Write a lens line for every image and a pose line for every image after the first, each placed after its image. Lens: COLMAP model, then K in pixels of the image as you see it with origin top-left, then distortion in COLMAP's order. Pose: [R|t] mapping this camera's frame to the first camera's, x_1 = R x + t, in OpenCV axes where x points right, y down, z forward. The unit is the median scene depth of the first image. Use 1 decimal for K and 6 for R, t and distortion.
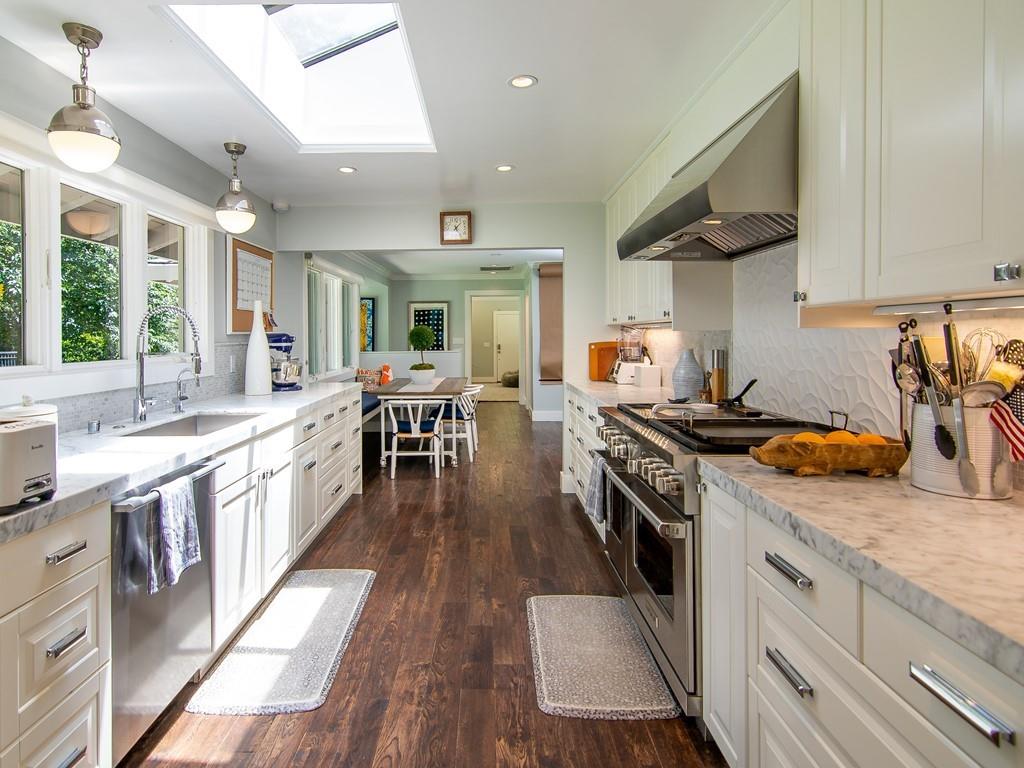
lens RADIAL K [[575.5, 0, 517.8], [0, 575.5, 352.6], [0, 0, 1]] dist [-0.016827, -0.000473]
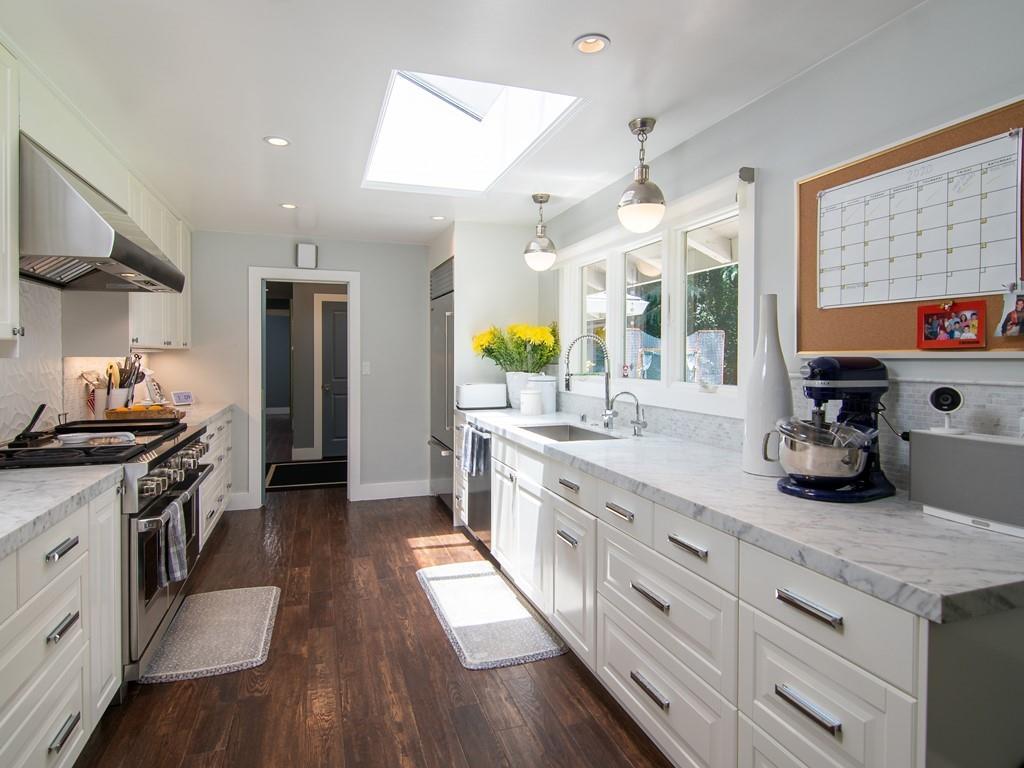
lens RADIAL K [[575.5, 0, 517.8], [0, 575.5, 352.6], [0, 0, 1]] dist [-0.016827, -0.000473]
pose [[-0.960746, 0.004373, -0.277395, -0.132513], [-0.001892, 0.999749, 0.022314, -0.072816], [0.277423, 0.021962, -0.960497, 2.239664]]
